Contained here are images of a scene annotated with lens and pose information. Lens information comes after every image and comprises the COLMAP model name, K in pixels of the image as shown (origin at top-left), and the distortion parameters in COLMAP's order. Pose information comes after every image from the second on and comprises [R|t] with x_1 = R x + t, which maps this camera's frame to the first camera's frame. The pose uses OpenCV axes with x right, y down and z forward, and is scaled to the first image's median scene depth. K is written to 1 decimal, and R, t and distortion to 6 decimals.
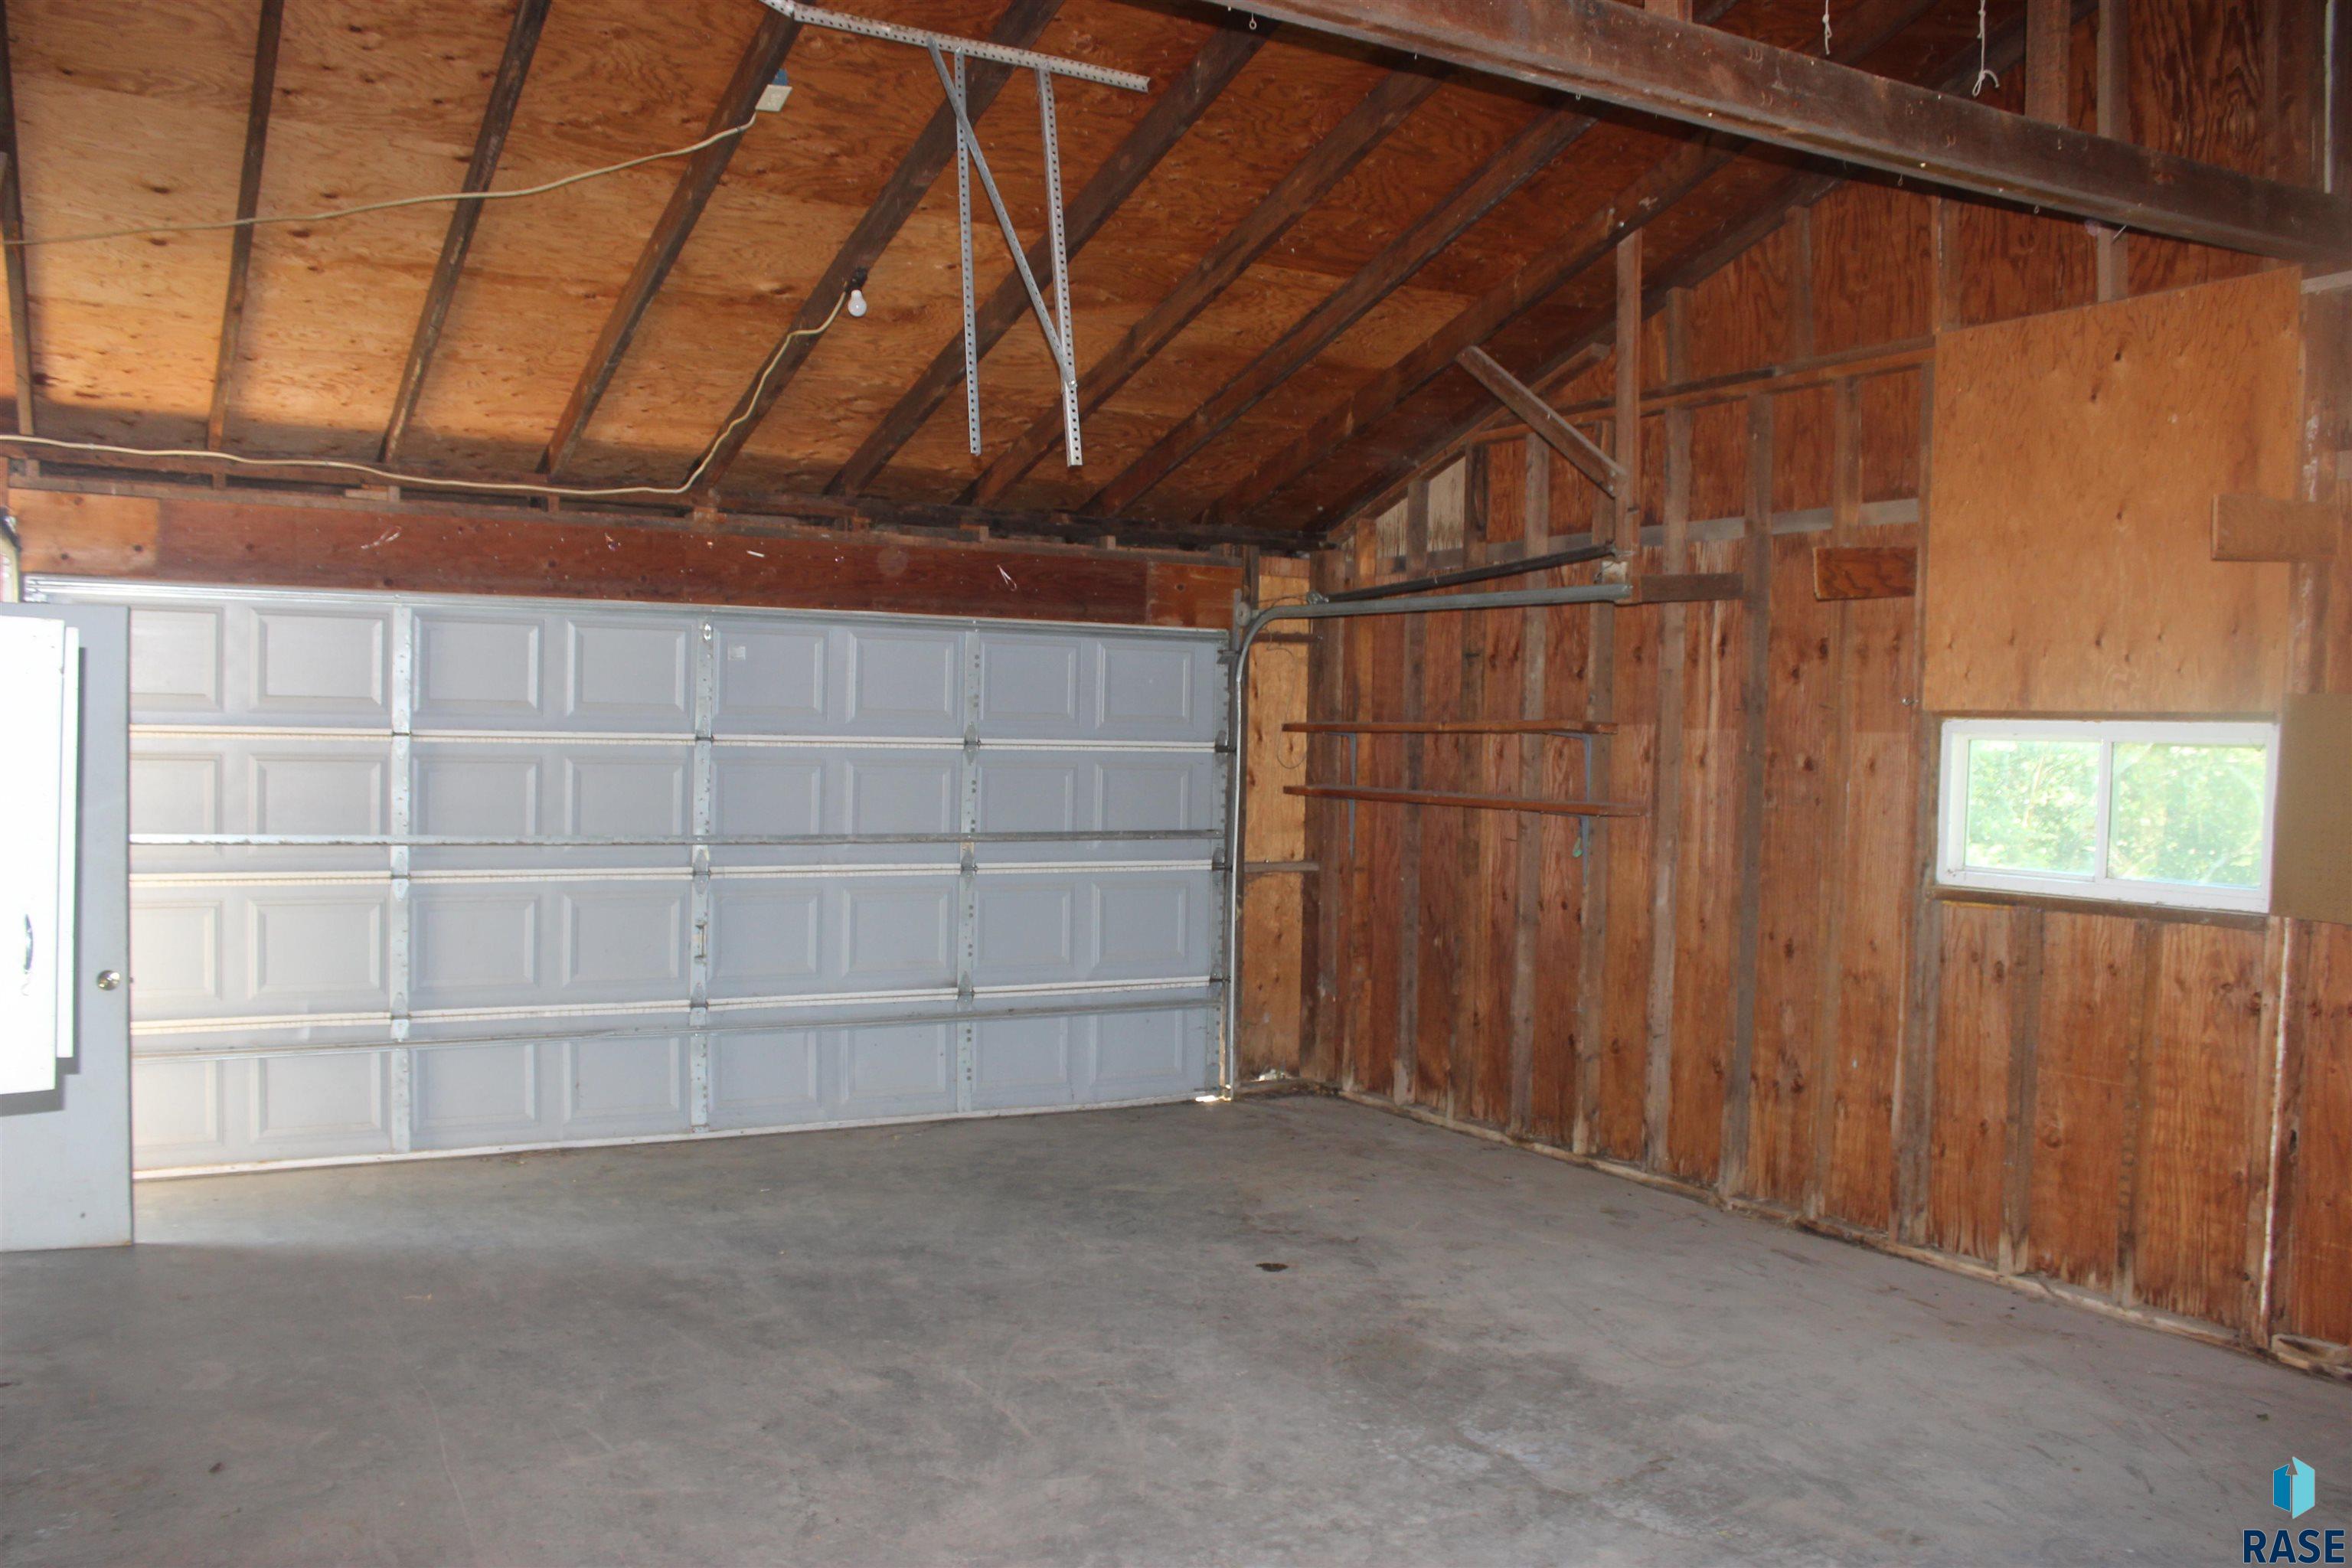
lens RADIAL K [[1962.4, 0, 1195.5], [0, 1962.4, 770.1], [0, 0, 1]] dist [-0.131747, 0.091135]
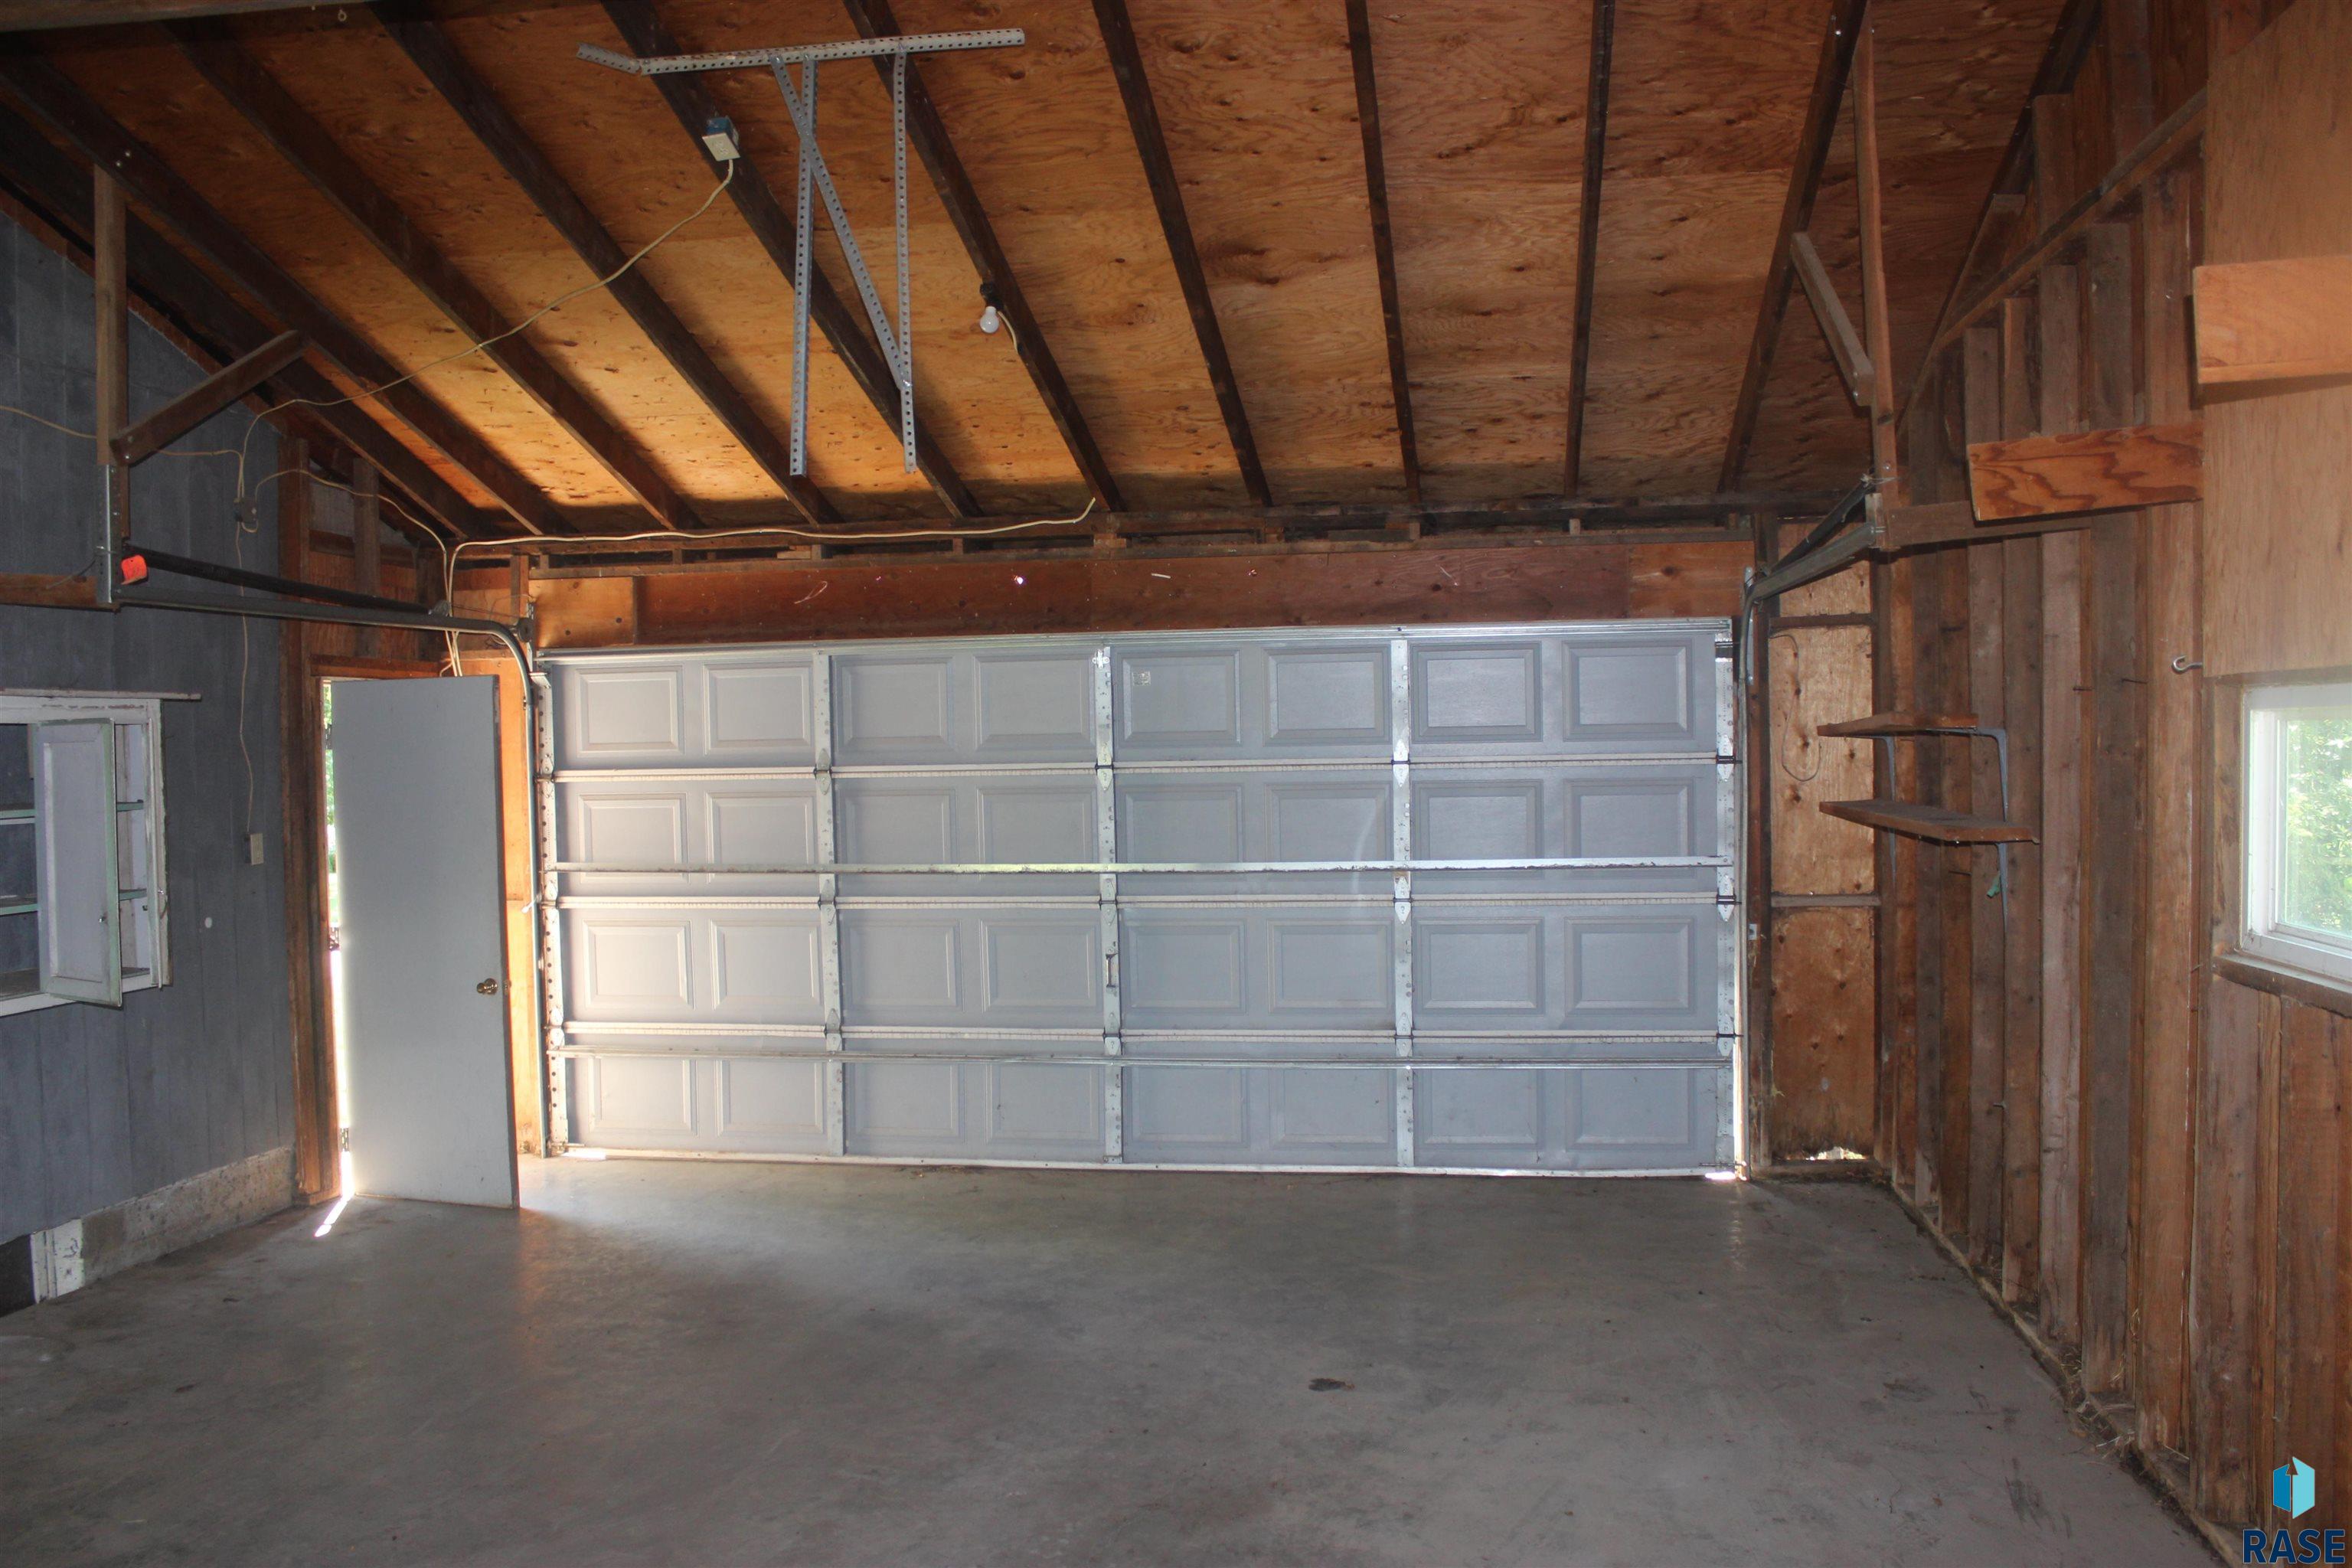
lens RADIAL K [[1962.4, 0, 1166.3], [0, 1962.4, 740.1], [0, 0, 1]] dist [-0.131747, 0.091135]
pose [[0.780634, -0.036029, -0.623949, 0.448682], [0.020662, 0.999279, -0.031850, 0.003055], [0.624647, 0.011971, 0.780815, 0.265178]]
